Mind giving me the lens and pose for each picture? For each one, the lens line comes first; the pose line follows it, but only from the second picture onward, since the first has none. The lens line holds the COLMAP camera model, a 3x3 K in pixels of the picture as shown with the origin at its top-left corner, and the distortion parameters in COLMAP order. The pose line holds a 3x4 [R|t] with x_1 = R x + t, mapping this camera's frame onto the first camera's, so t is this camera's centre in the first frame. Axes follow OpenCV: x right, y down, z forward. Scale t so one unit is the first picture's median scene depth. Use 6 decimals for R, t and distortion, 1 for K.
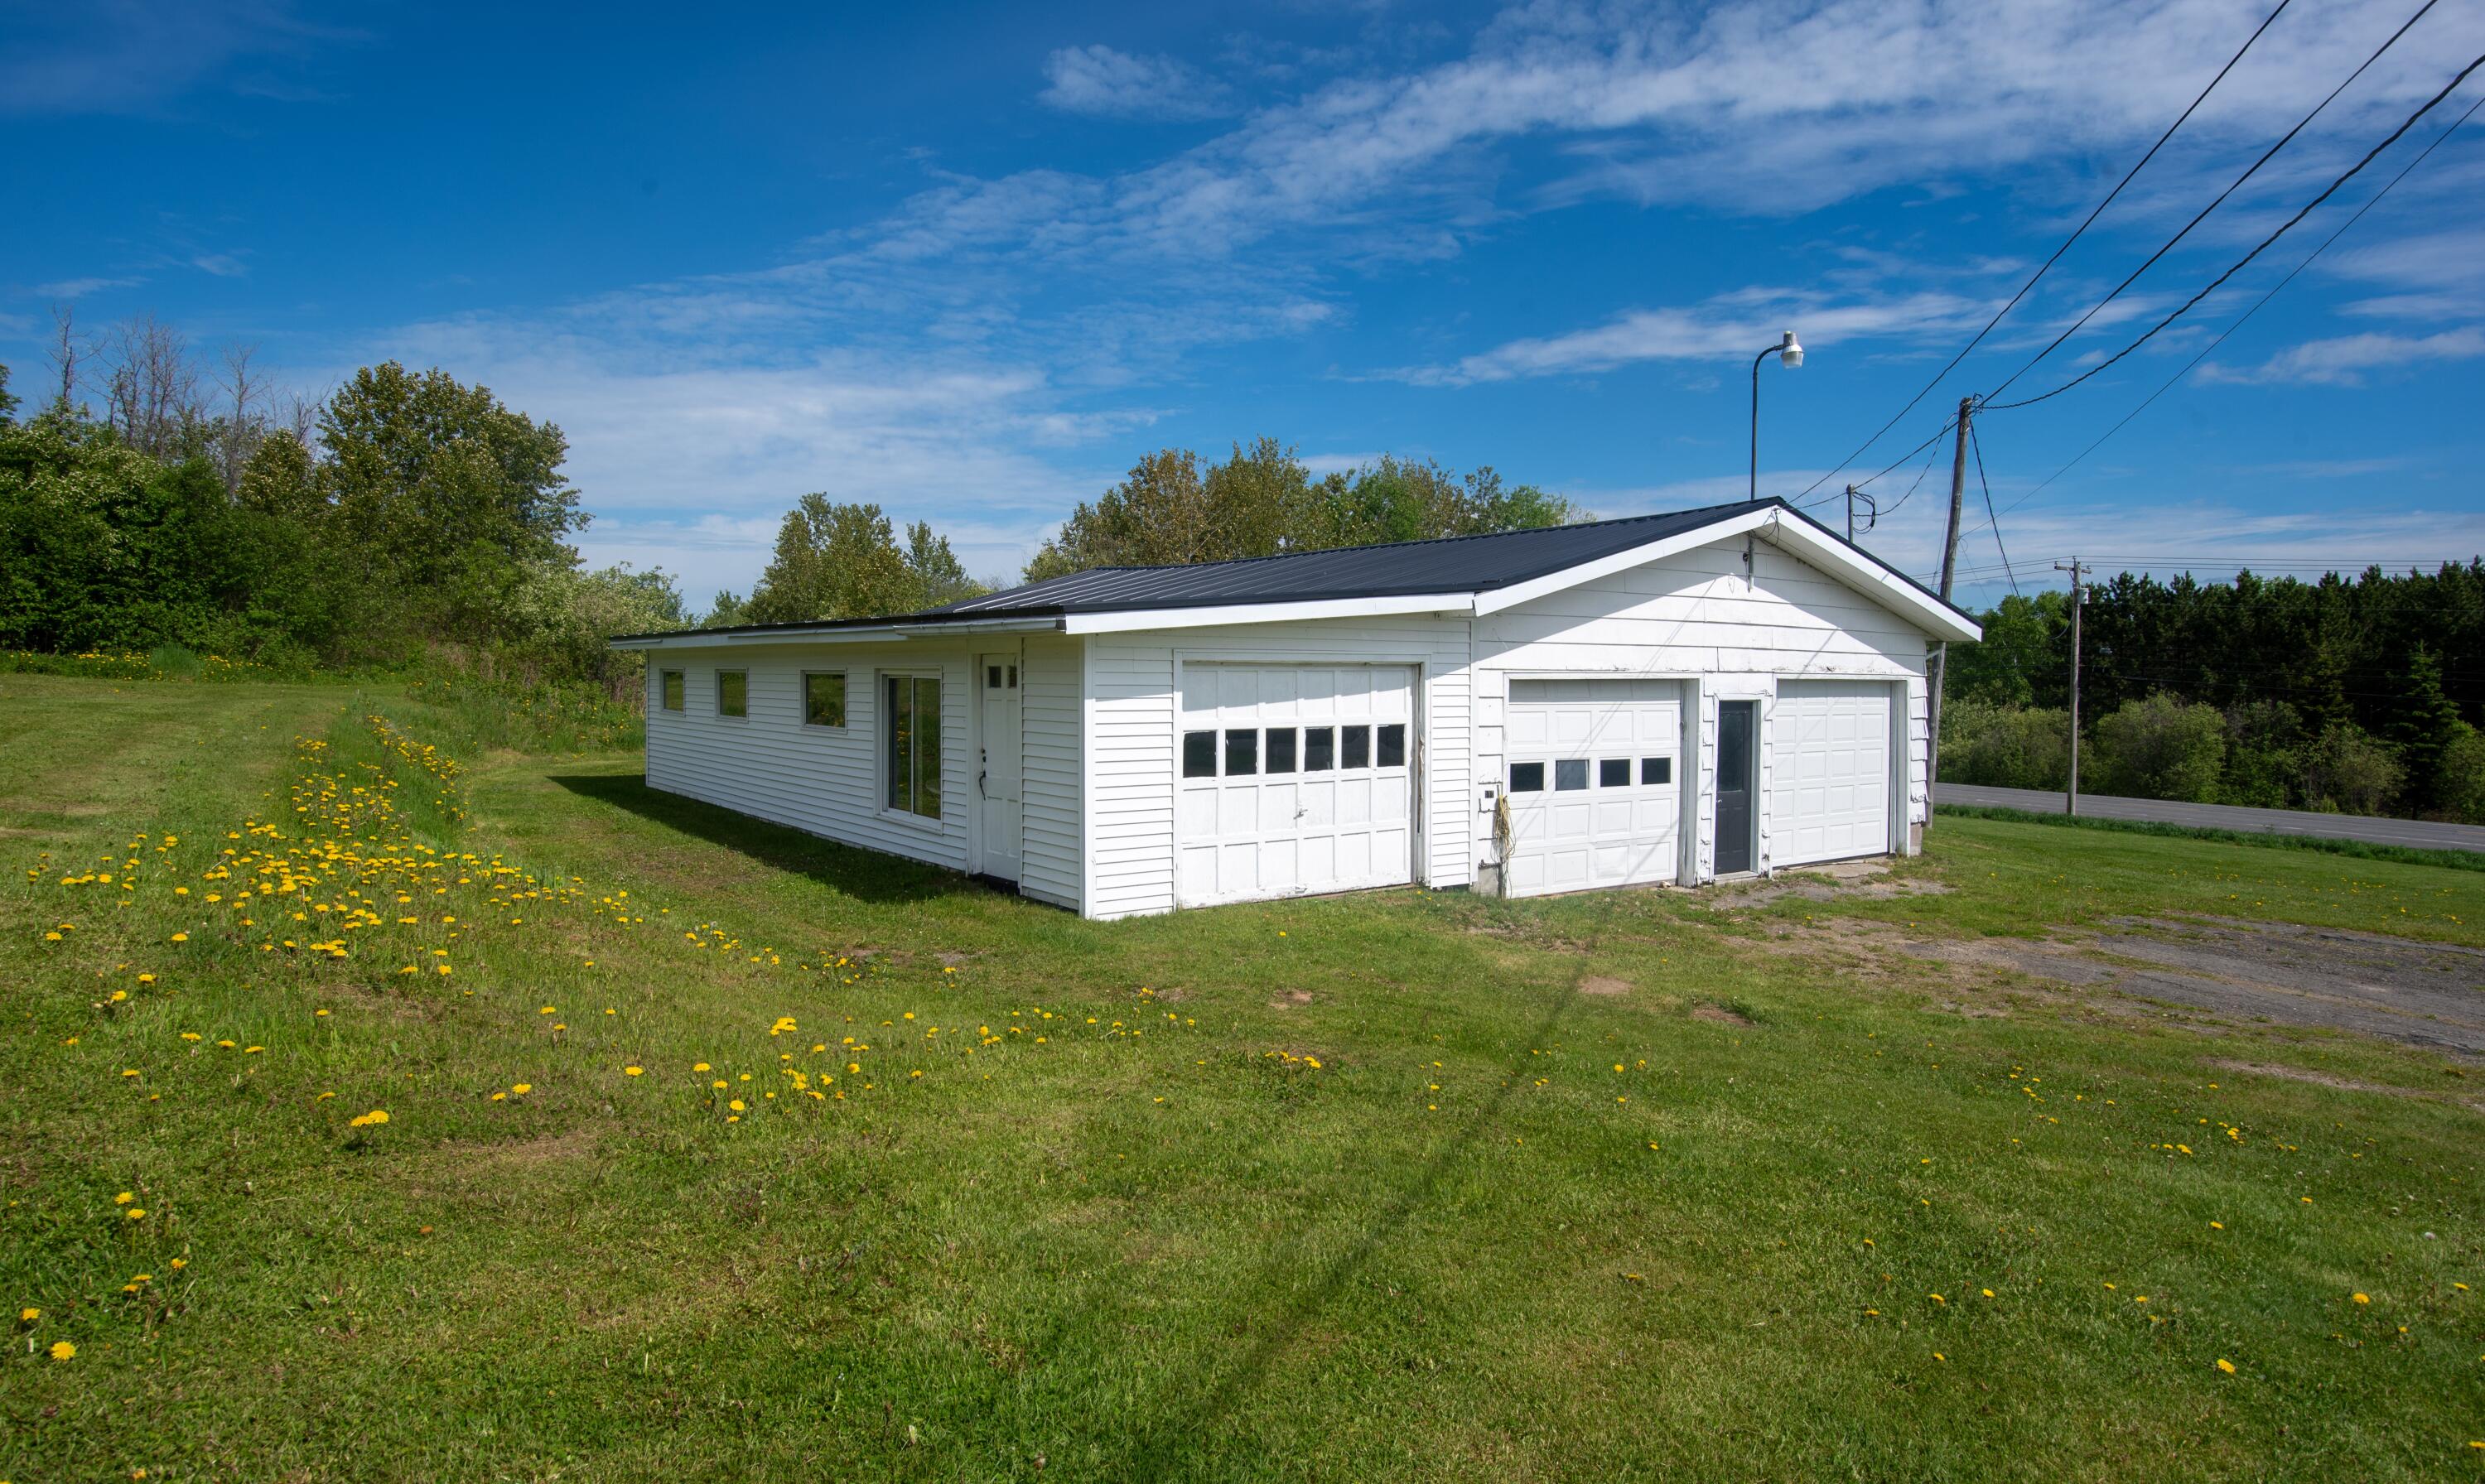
lens RADIAL K [[1390.4, 0, 1242.5], [0, 1390.4, 742.0], [0, 0, 1]] dist [-0.000897, -0.000003]
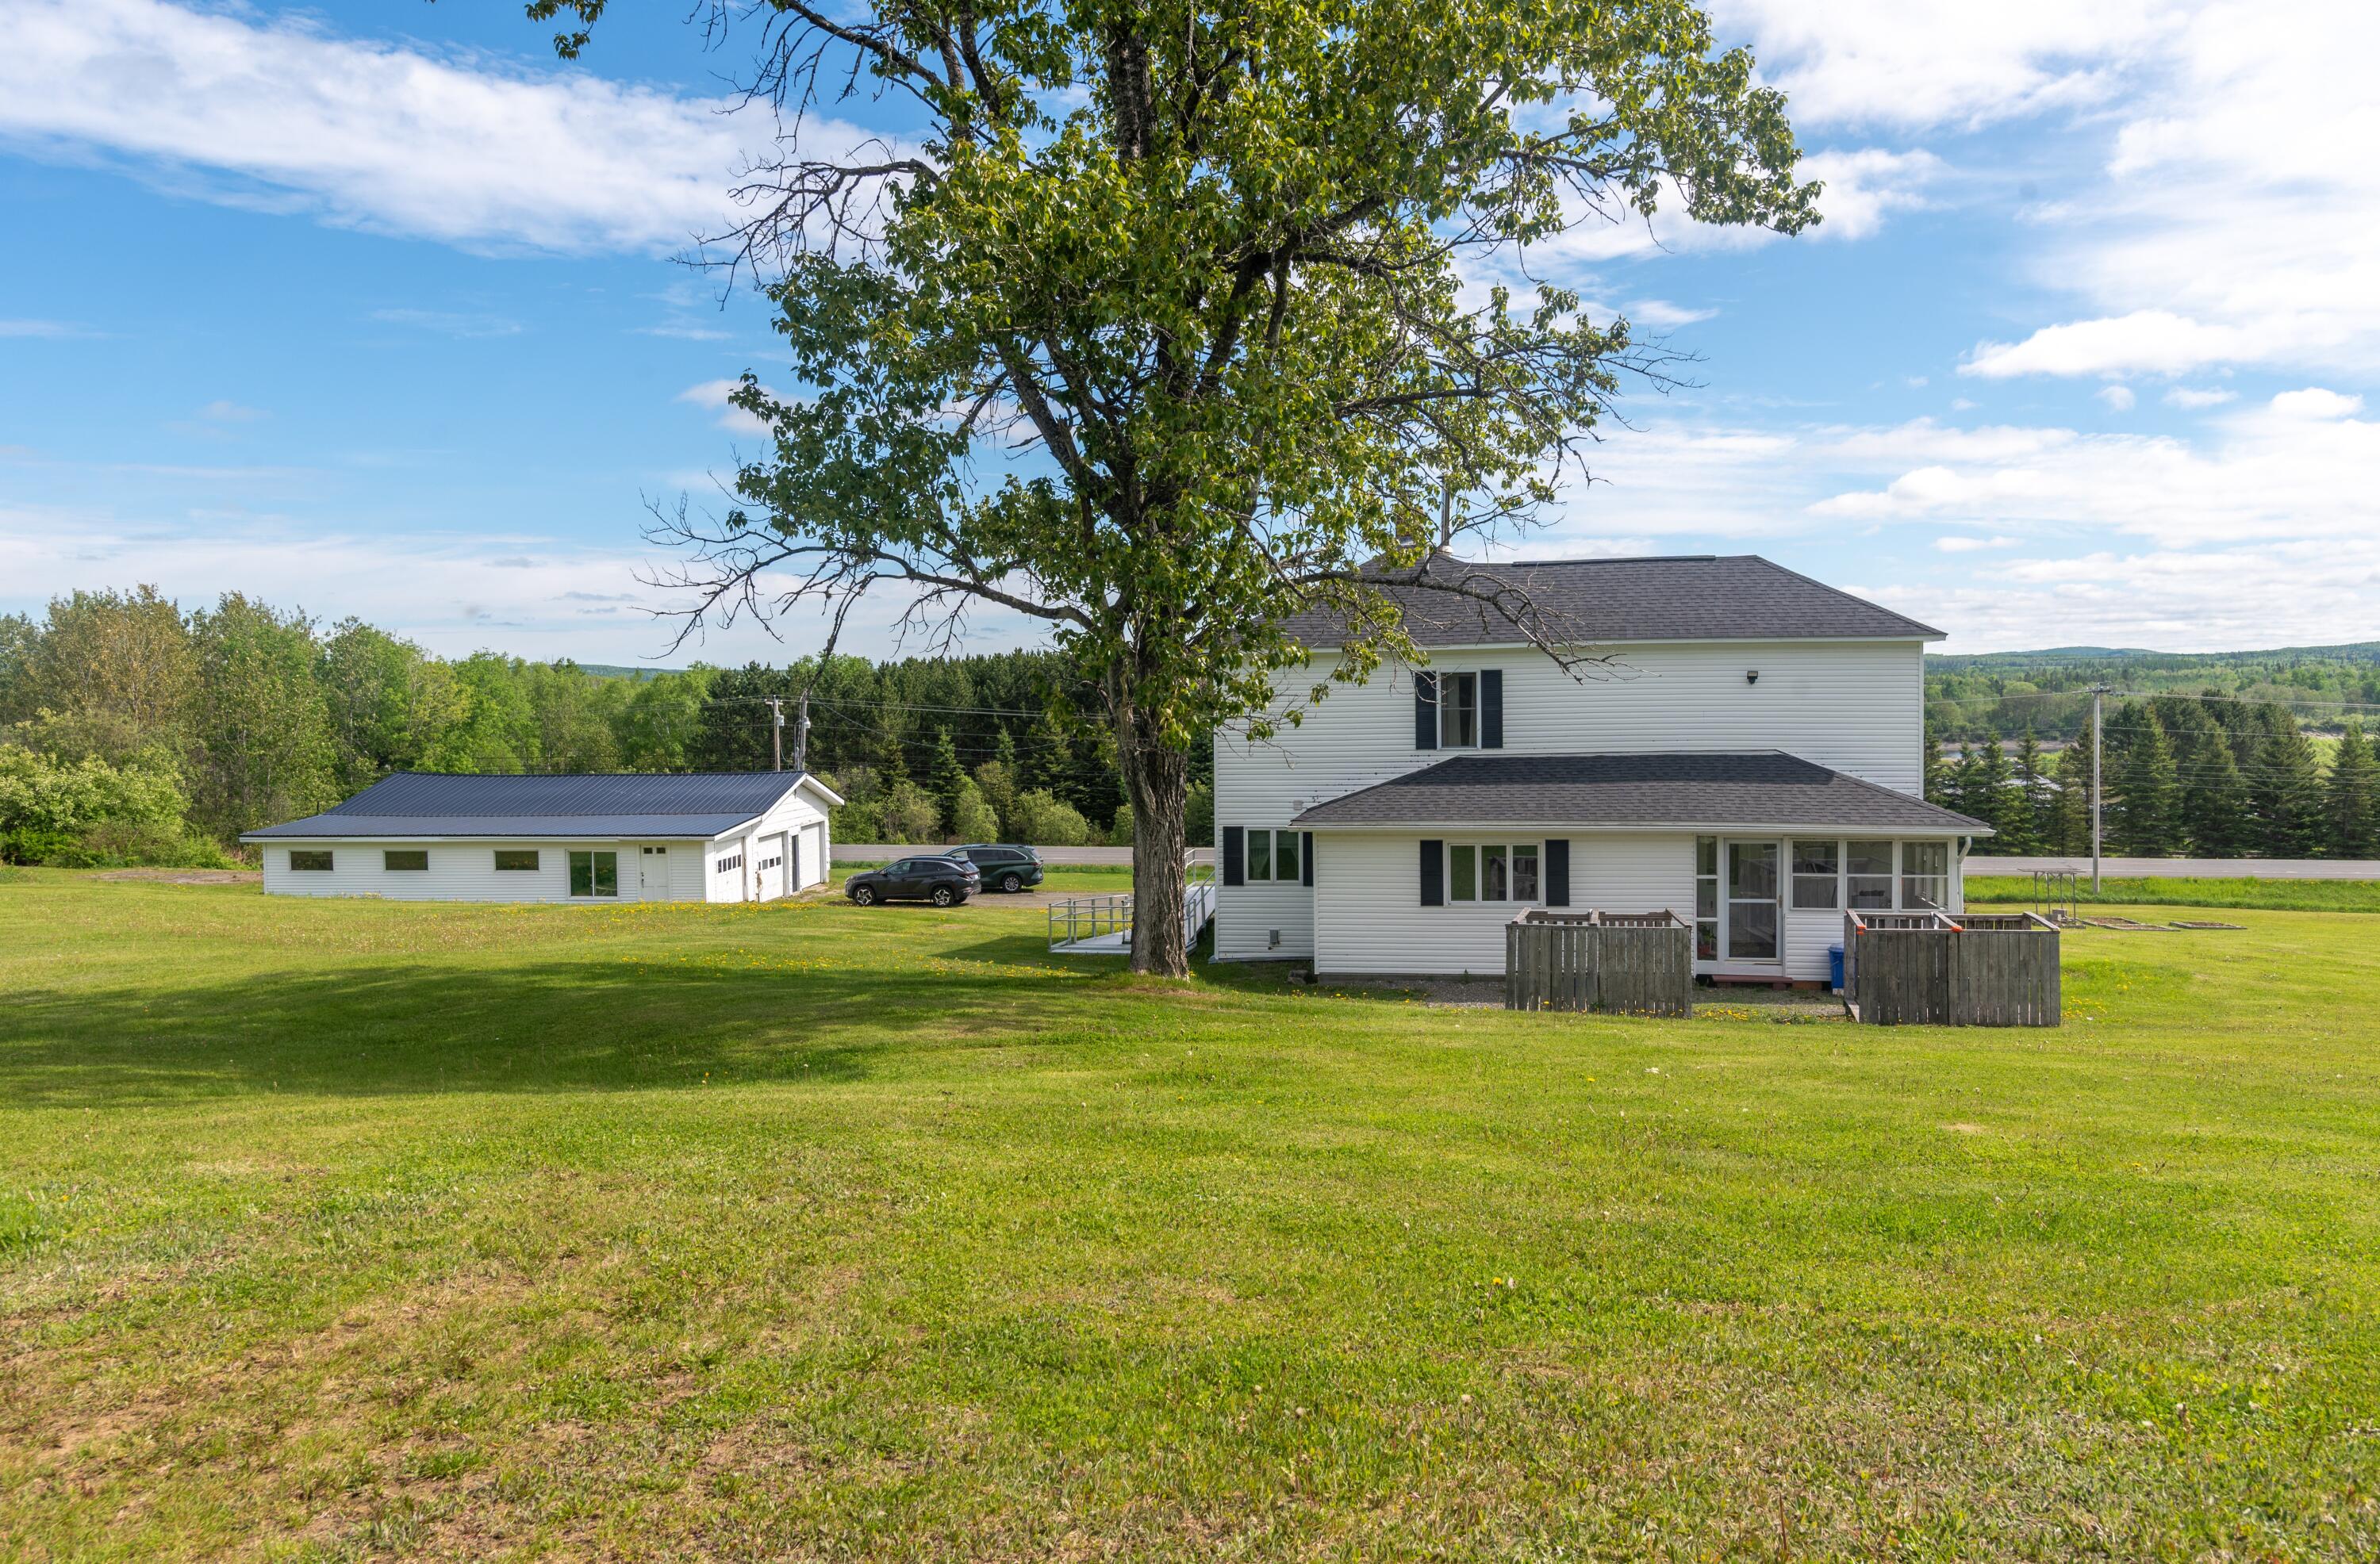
lens RADIAL K [[1800.2, 0, 1190.0], [0, 1800.2, 782.0], [0, 0, 1]] dist [-0.004110, -0.001638]
pose [[0.661438, -0.050258, 0.748314, -2.077892], [0.050386, 0.998476, 0.022523, -0.198506], [-0.748305, 0.022807, 0.662962, -2.337303]]
